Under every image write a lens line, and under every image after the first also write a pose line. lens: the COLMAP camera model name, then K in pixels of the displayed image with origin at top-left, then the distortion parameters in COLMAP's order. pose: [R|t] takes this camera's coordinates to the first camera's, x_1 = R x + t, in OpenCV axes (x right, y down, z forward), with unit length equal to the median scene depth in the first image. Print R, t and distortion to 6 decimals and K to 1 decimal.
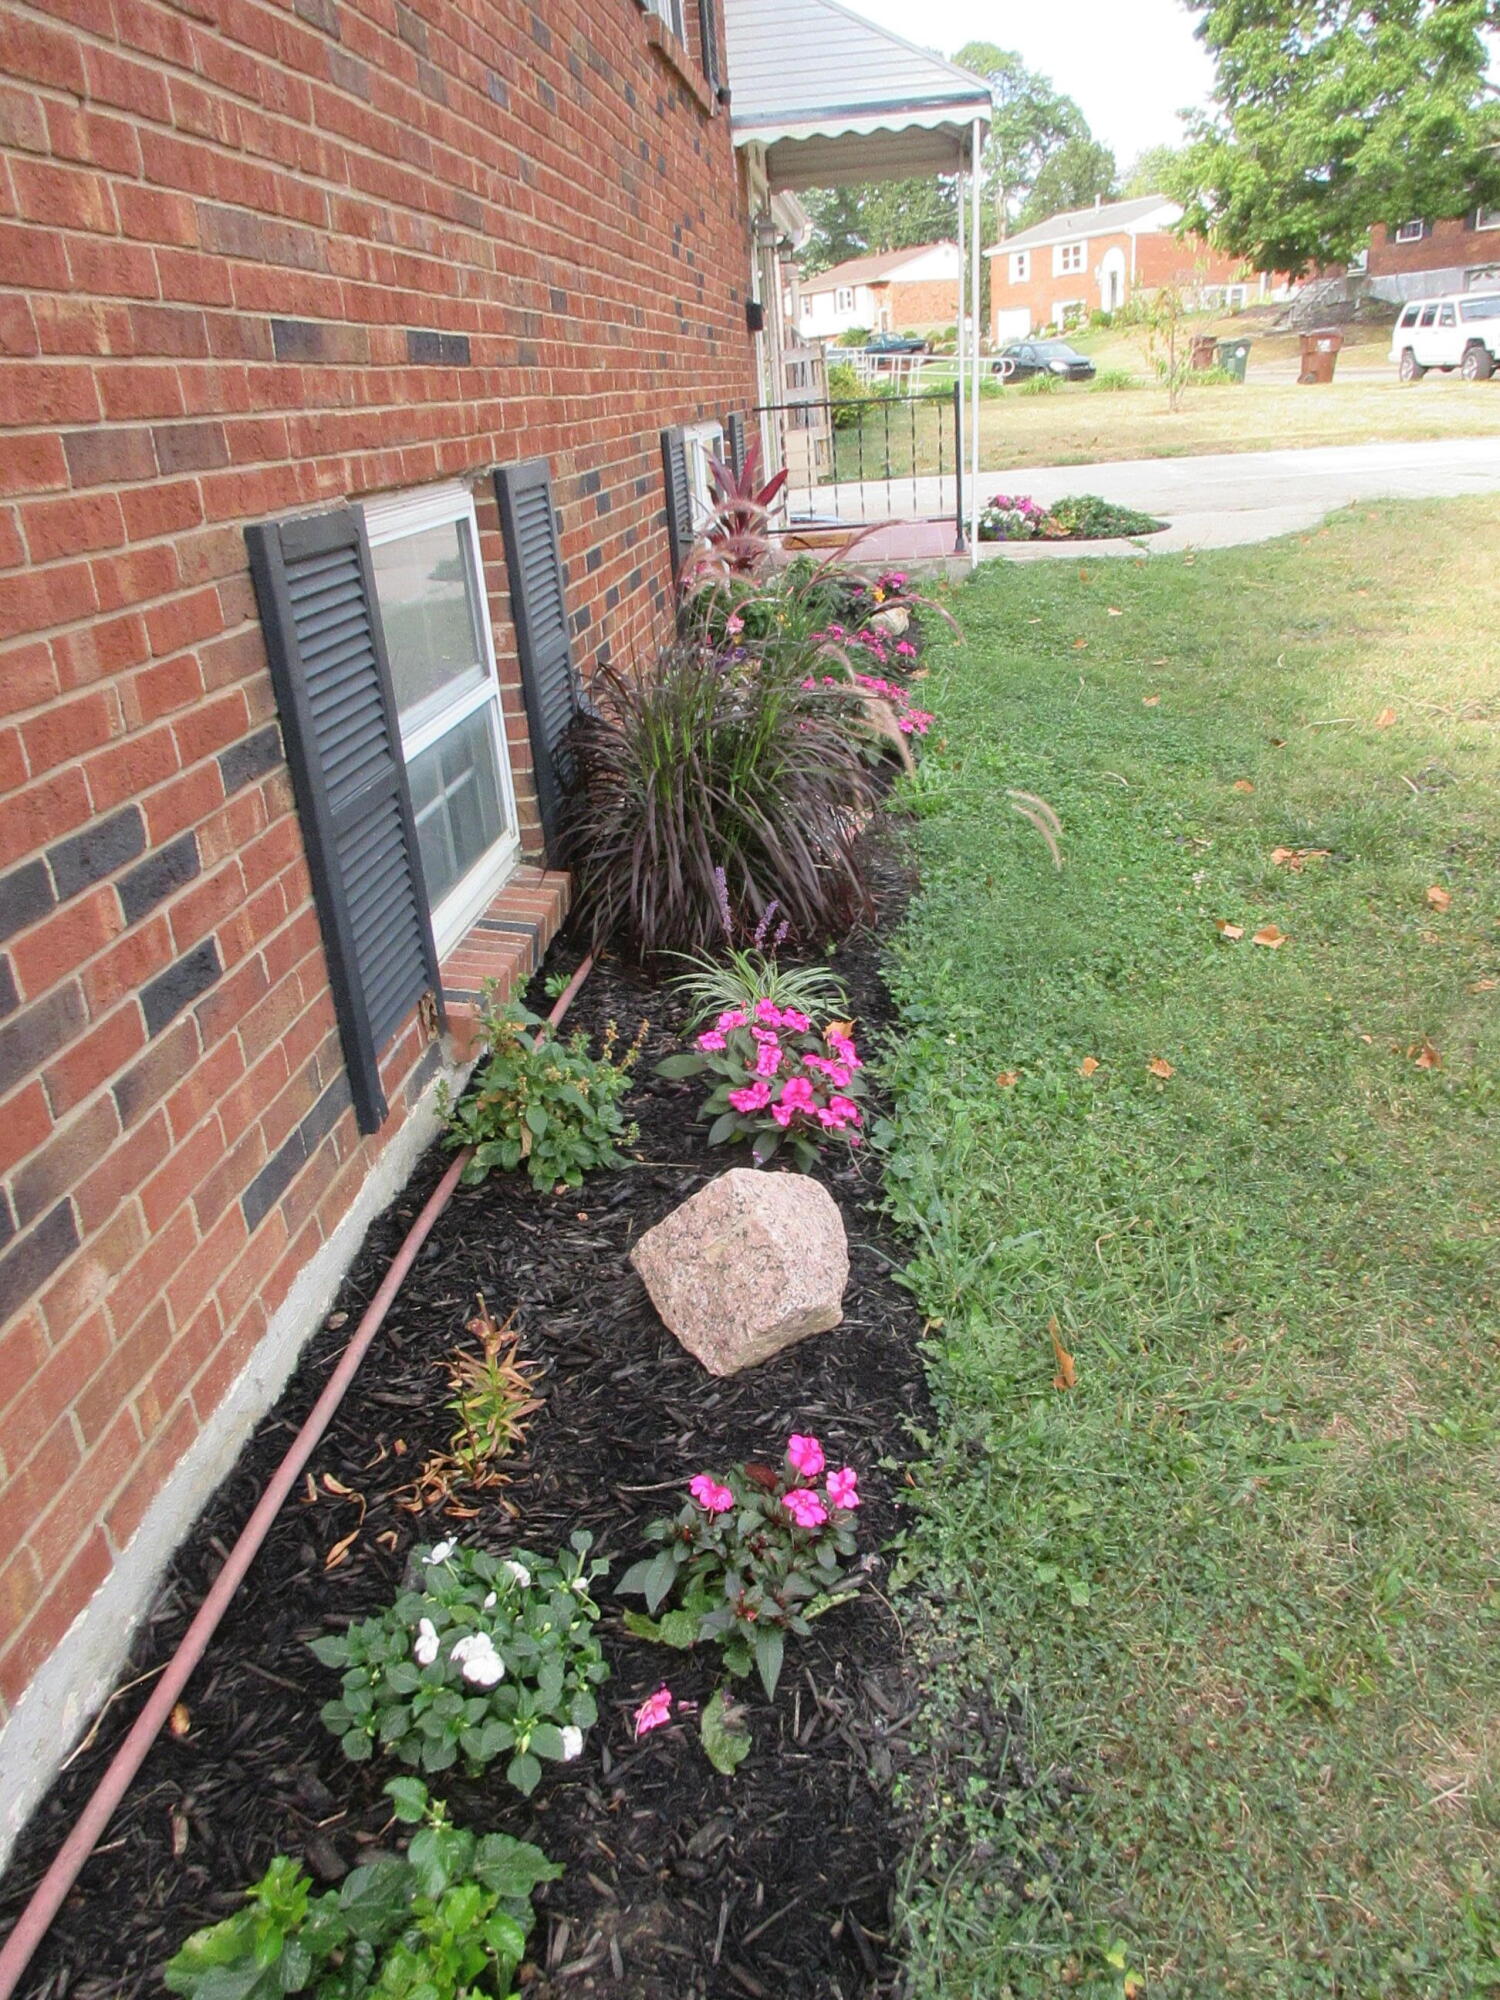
lens RADIAL K [[1492.4, 0, 750.0], [0, 1492.4, 1000.0], [0, 0, 1]] dist [0.016028, -0.000046]
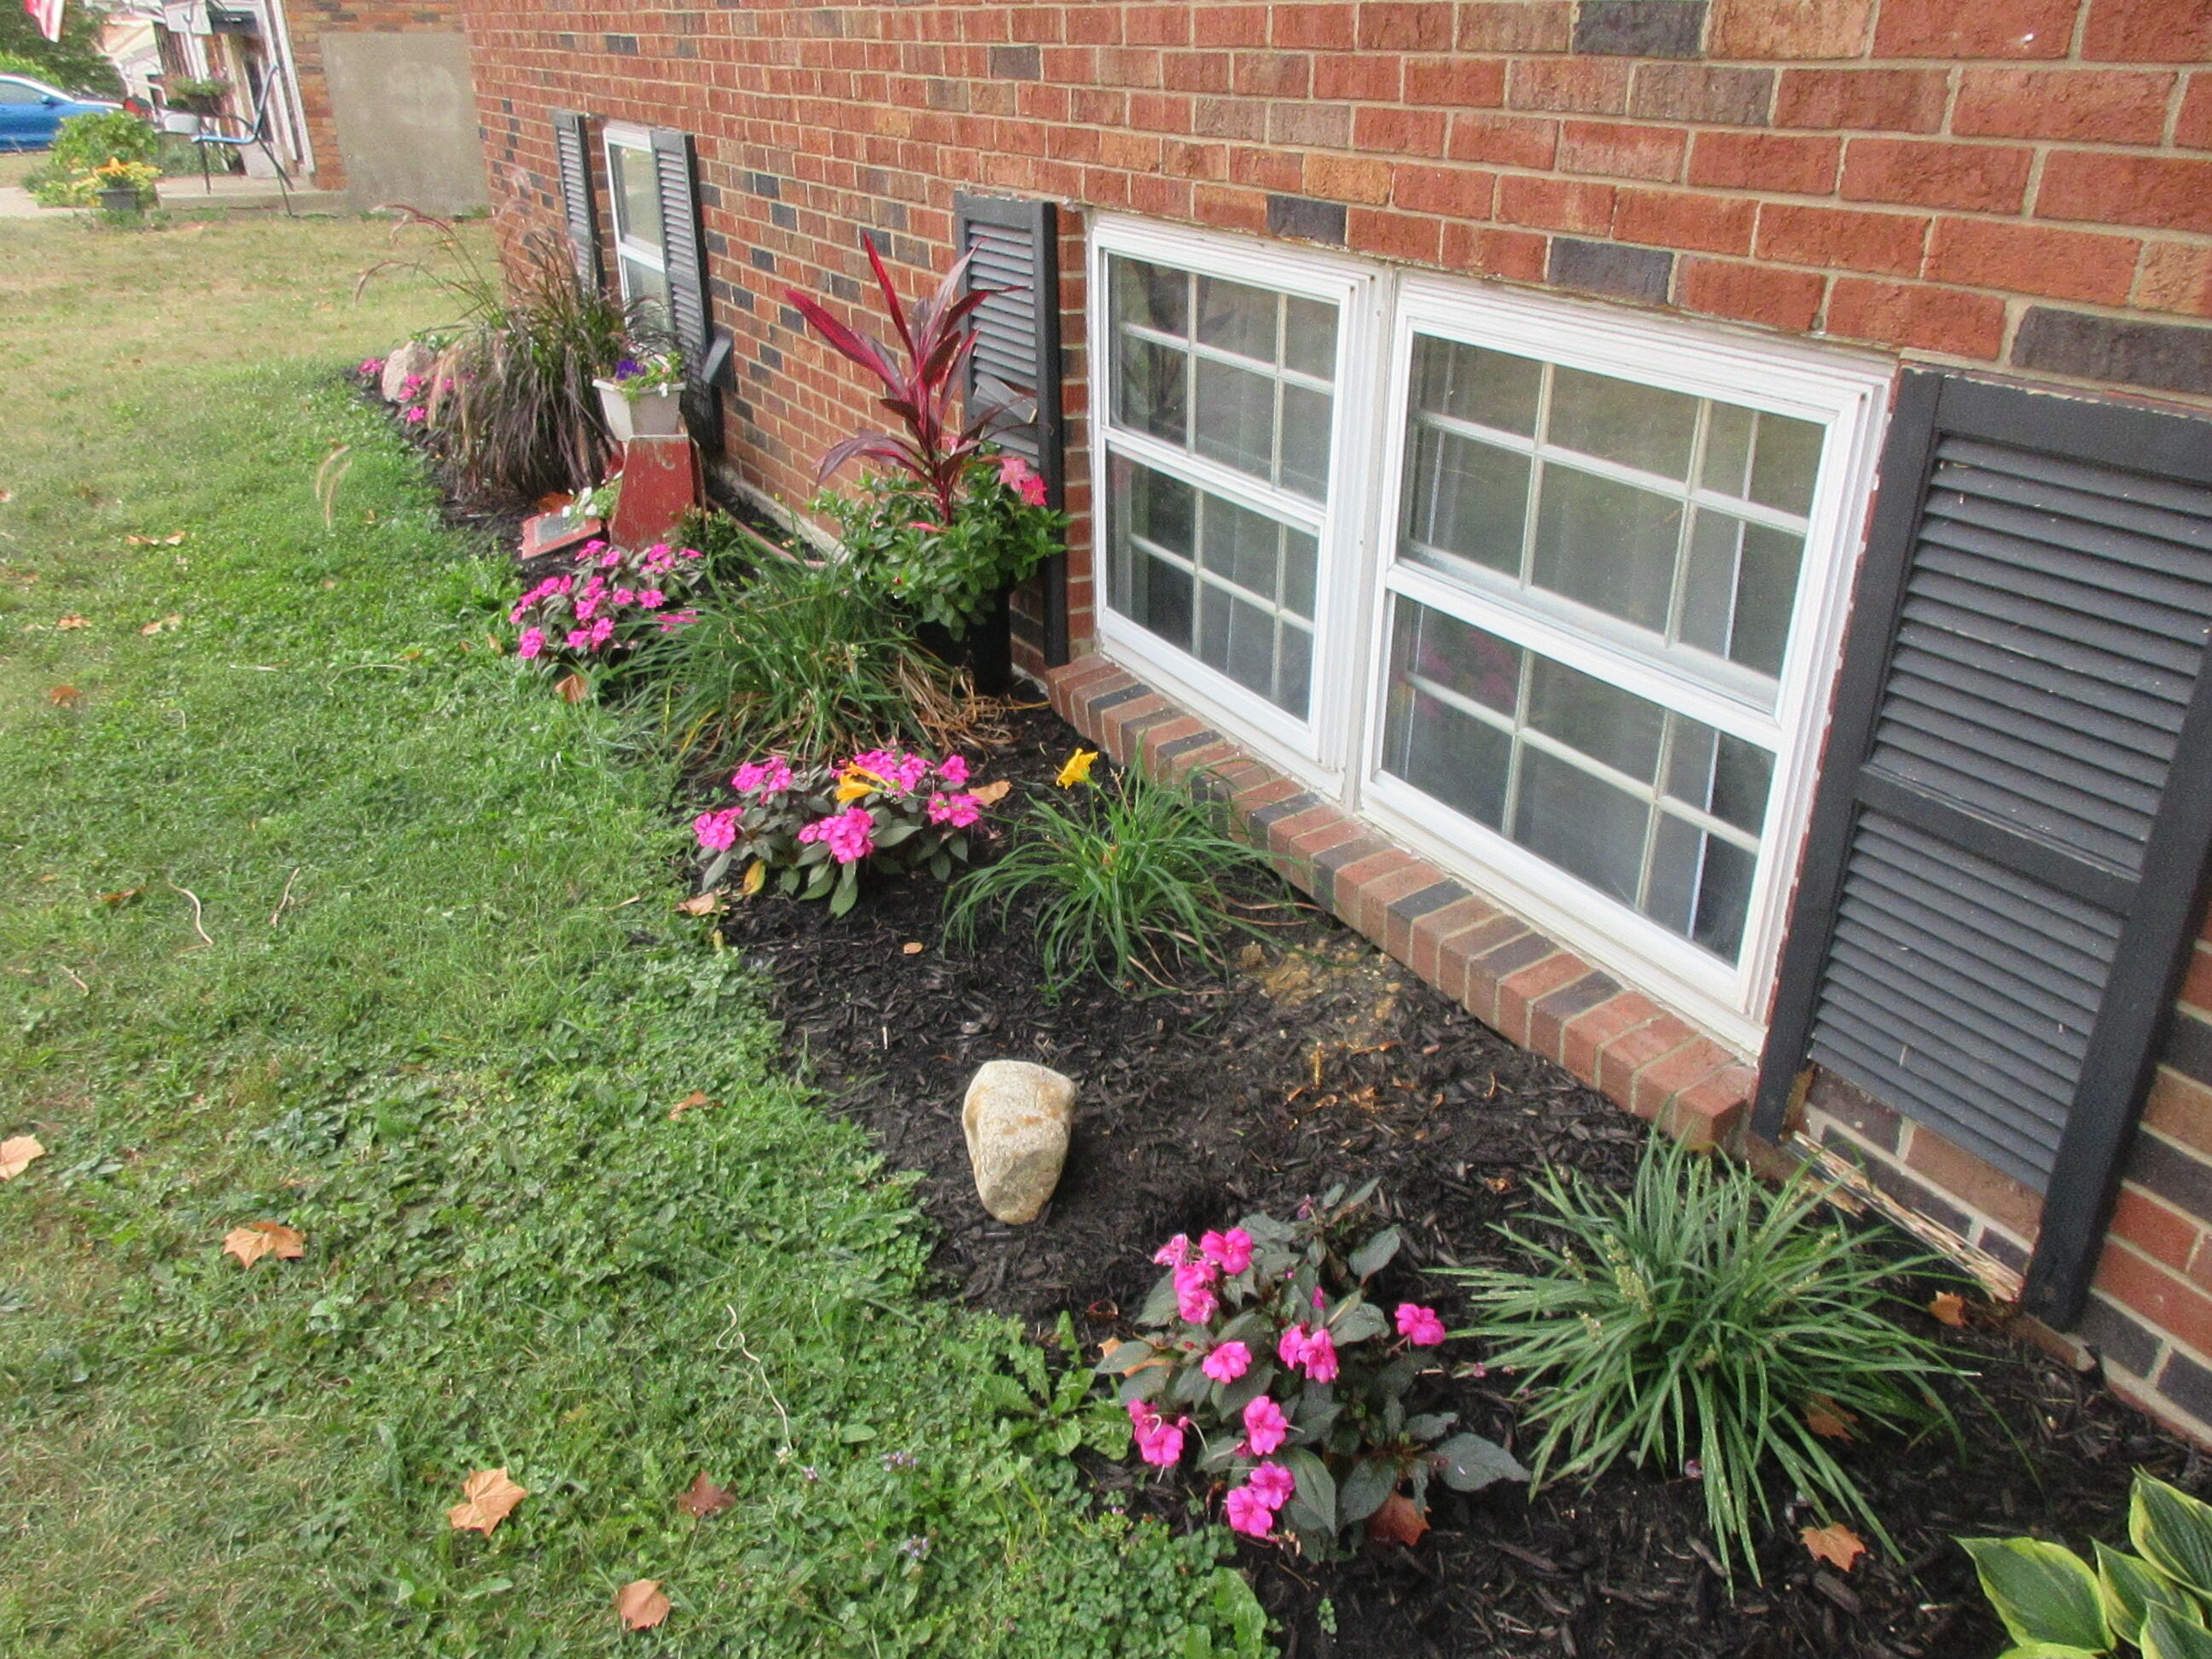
lens RADIAL K [[1650.6, 0, 1106.0], [0, 1650.6, 829.5], [0, 0, 1]] dist [0.016028, -0.000046]
pose [[-0.819848, 0.305951, -0.483987, 0.548917], [-0.169014, 0.678298, 0.715085, -1.340623], [0.547068, 0.668061, -0.504391, 3.006457]]
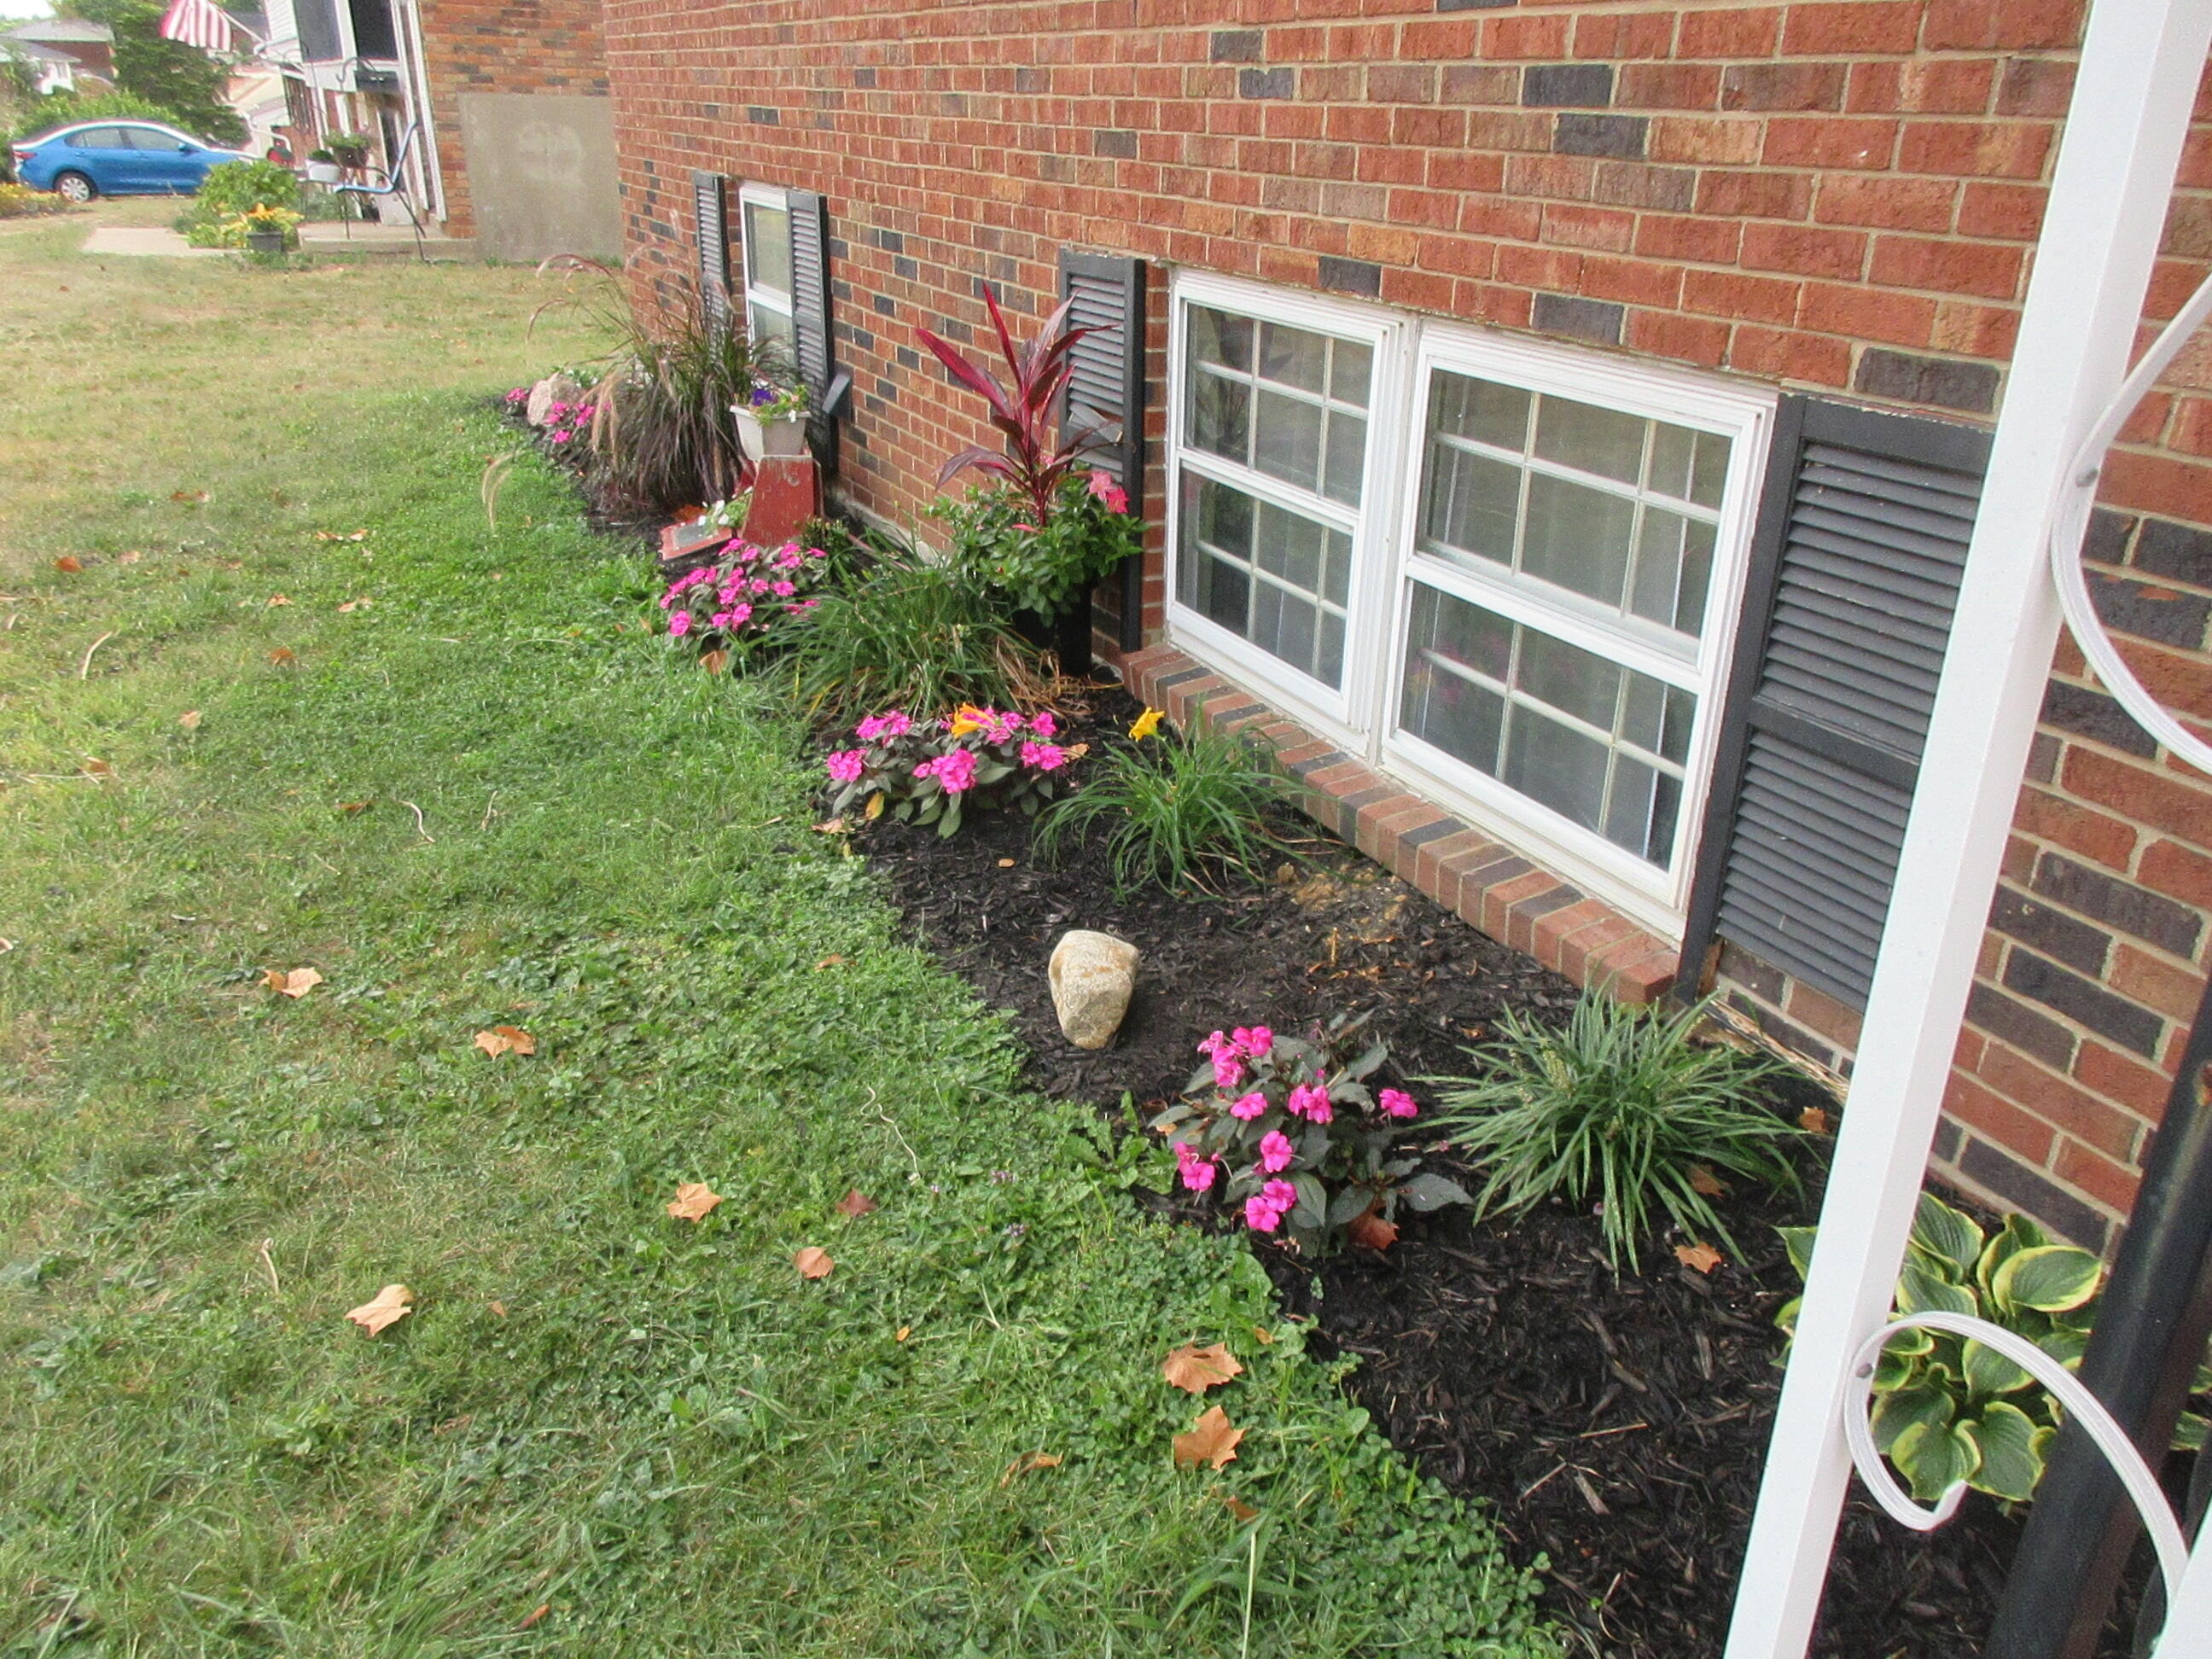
lens RADIAL K [[1650.6, 0, 1106.0], [0, 1650.6, 829.5], [0, 0, 1]] dist [0.016028, -0.000046]
pose [[-0.846263, 0.258979, -0.465585, 0.679322], [-0.170367, 0.696467, 0.697071, -1.431913], [0.504791, 0.669226, -0.545273, 3.167880]]
